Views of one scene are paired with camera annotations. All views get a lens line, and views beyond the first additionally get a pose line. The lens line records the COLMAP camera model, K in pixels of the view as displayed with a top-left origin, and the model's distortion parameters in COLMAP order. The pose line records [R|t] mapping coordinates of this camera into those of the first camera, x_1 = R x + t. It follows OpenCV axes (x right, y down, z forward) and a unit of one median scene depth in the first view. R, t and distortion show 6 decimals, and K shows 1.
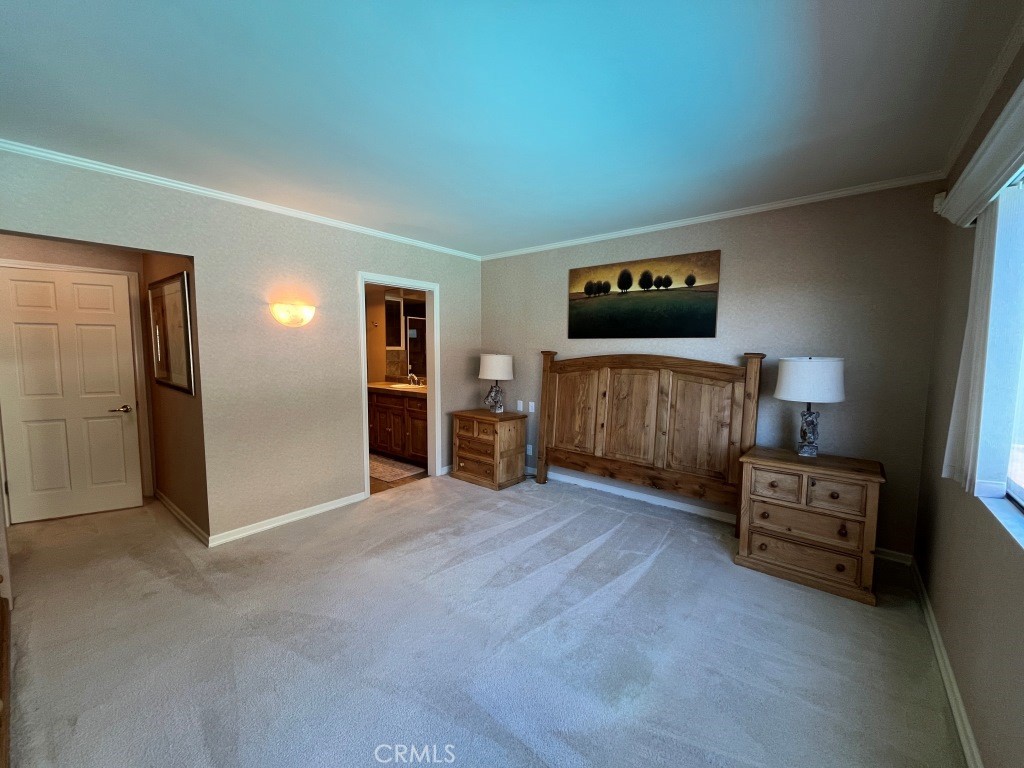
lens RADIAL K [[413.6, 0, 509.8], [0, 413.6, 381.6], [0, 0, 1]] dist [0.000564, -0.000218]
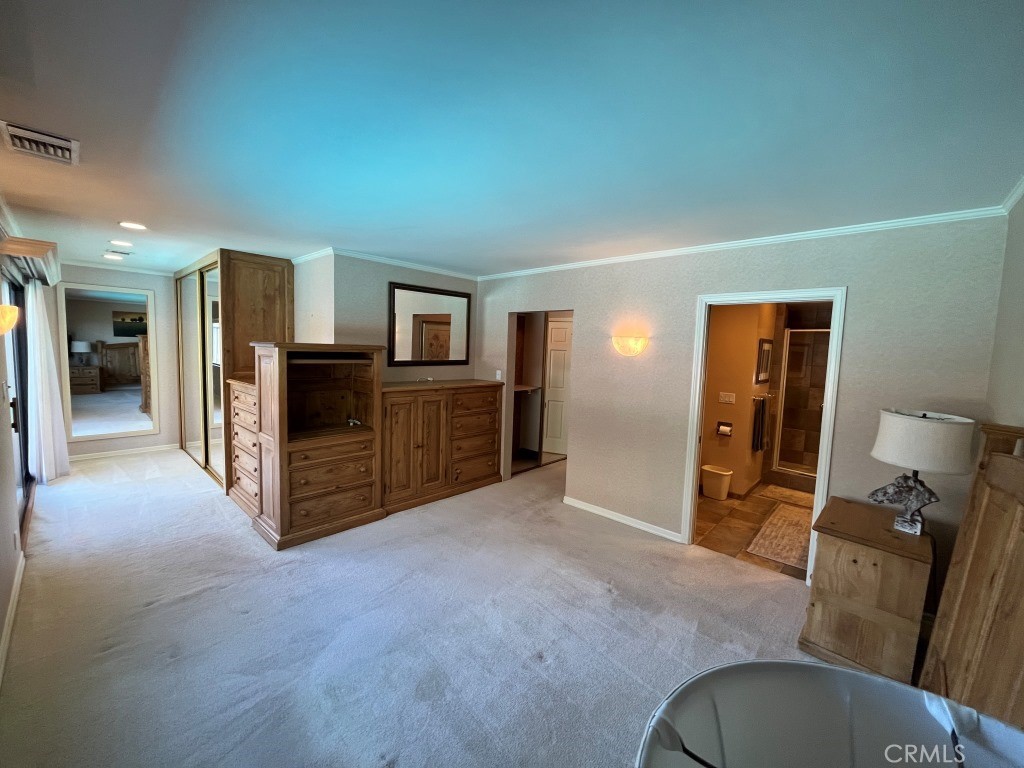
lens RADIAL K [[413.6, 0, 509.1], [0, 413.6, 386.4], [0, 0, 1]] dist [0.000564, -0.000218]
pose [[-0.065292, 0.089792, -0.993818, 0.495730], [-0.115118, 0.988616, 0.096885, -0.092812], [0.991204, 0.120732, -0.054212, 0.563175]]
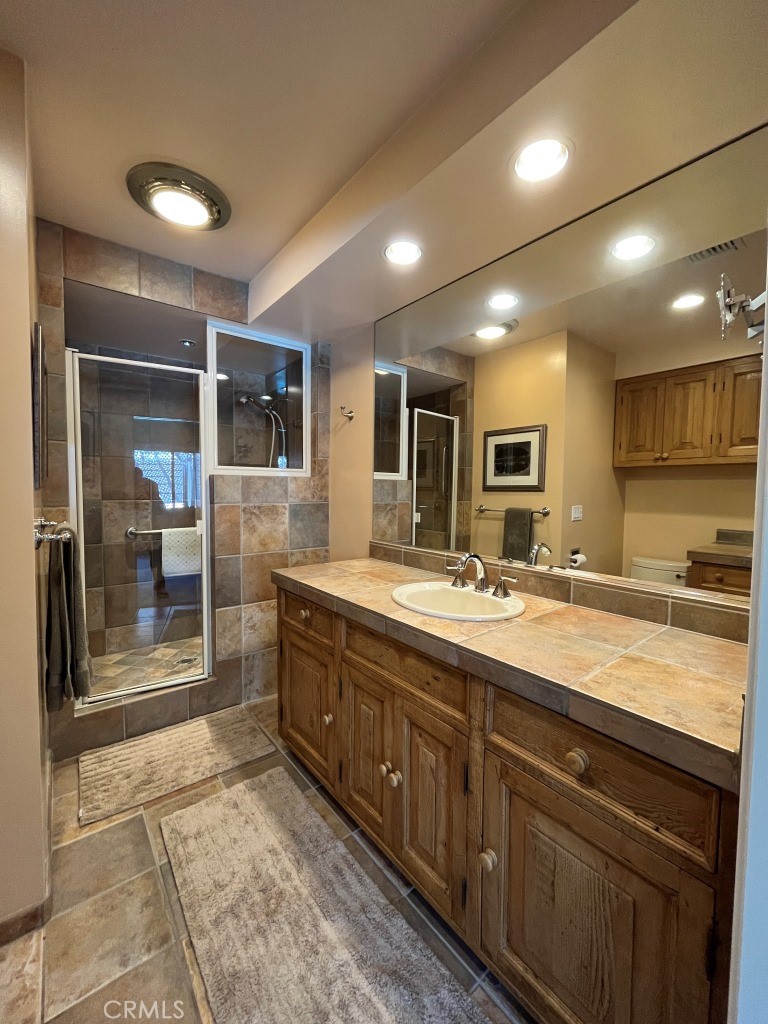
lens RADIAL K [[413.6, 0, 383.4], [0, 413.6, 506.2], [0, 0, 1]] dist [0.000564, -0.000218]
pose [[0.976316, 0.017230, -0.215660, -0.296053], [-0.024911, 0.999146, -0.032953, -0.052387], [0.214908, 0.037545, 0.975912, 0.896415]]
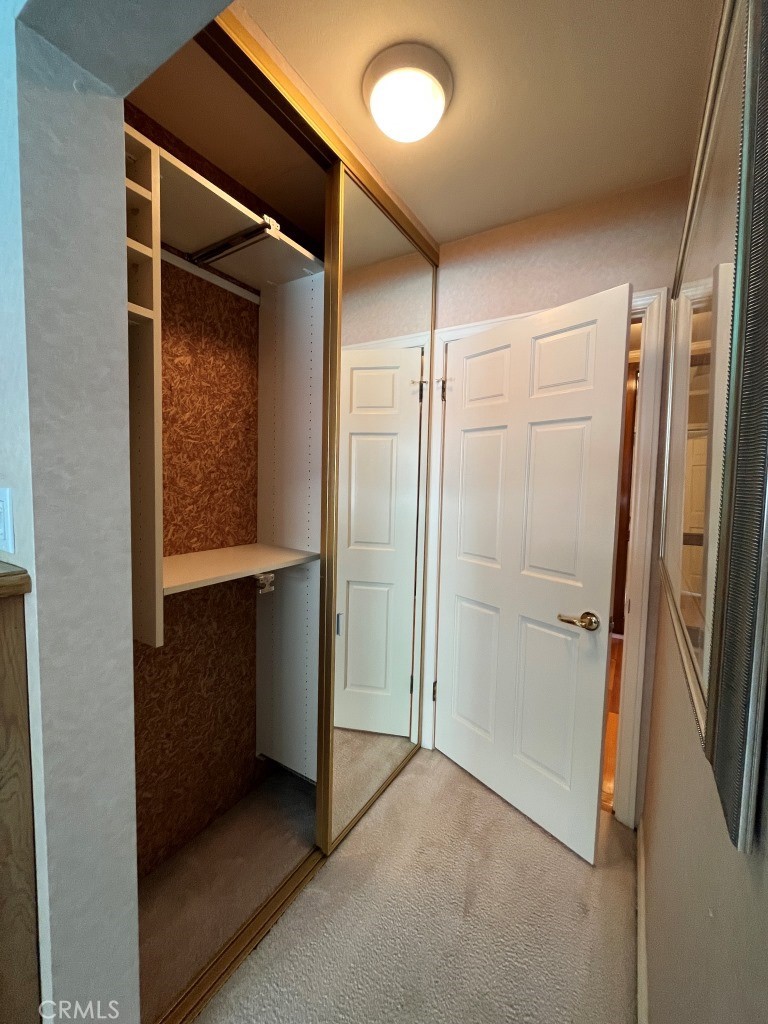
lens RADIAL K [[413.6, 0, 382.5], [0, 413.6, 506.5], [0, 0, 1]] dist [0.000564, -0.000218]
pose [[0.125838, 0.069731, -0.989597, -0.450449], [-0.101682, 0.993180, 0.057053, -0.040543], [0.986826, 0.093445, 0.132070, 0.595231]]
